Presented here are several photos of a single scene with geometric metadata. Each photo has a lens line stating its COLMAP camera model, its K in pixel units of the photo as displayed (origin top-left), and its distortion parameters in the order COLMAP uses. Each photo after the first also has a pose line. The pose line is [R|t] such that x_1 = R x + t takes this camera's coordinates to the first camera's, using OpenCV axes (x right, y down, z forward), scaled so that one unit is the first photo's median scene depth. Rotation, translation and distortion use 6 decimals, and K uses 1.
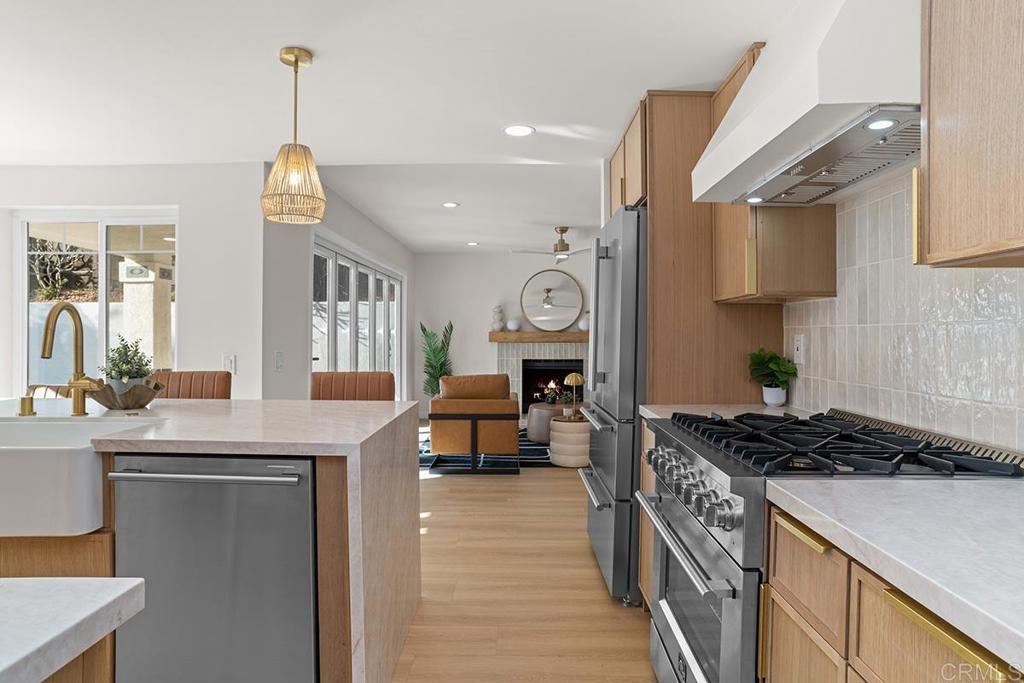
lens RADIAL K [[574.5, 0, 512.0], [0, 574.5, 341.5], [0, 0, 1]] dist [-0.001465, -0.000025]
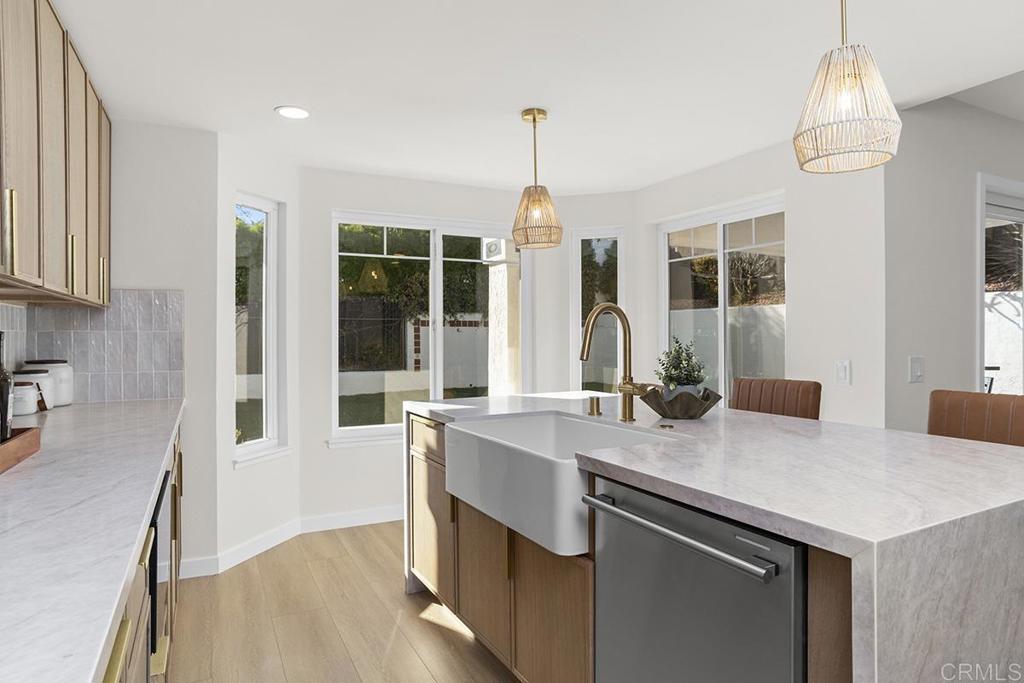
lens RADIAL K [[618.7, 0, 512.0], [0, 618.7, 341.5], [0, 0, 1]] dist [-0.004101, 0.001031]
pose [[0.509625, 0.003568, -0.860389, 0.034889], [-0.004225, 0.999990, 0.001645, -0.004319], [0.860386, 0.002796, 0.509635, 0.283471]]
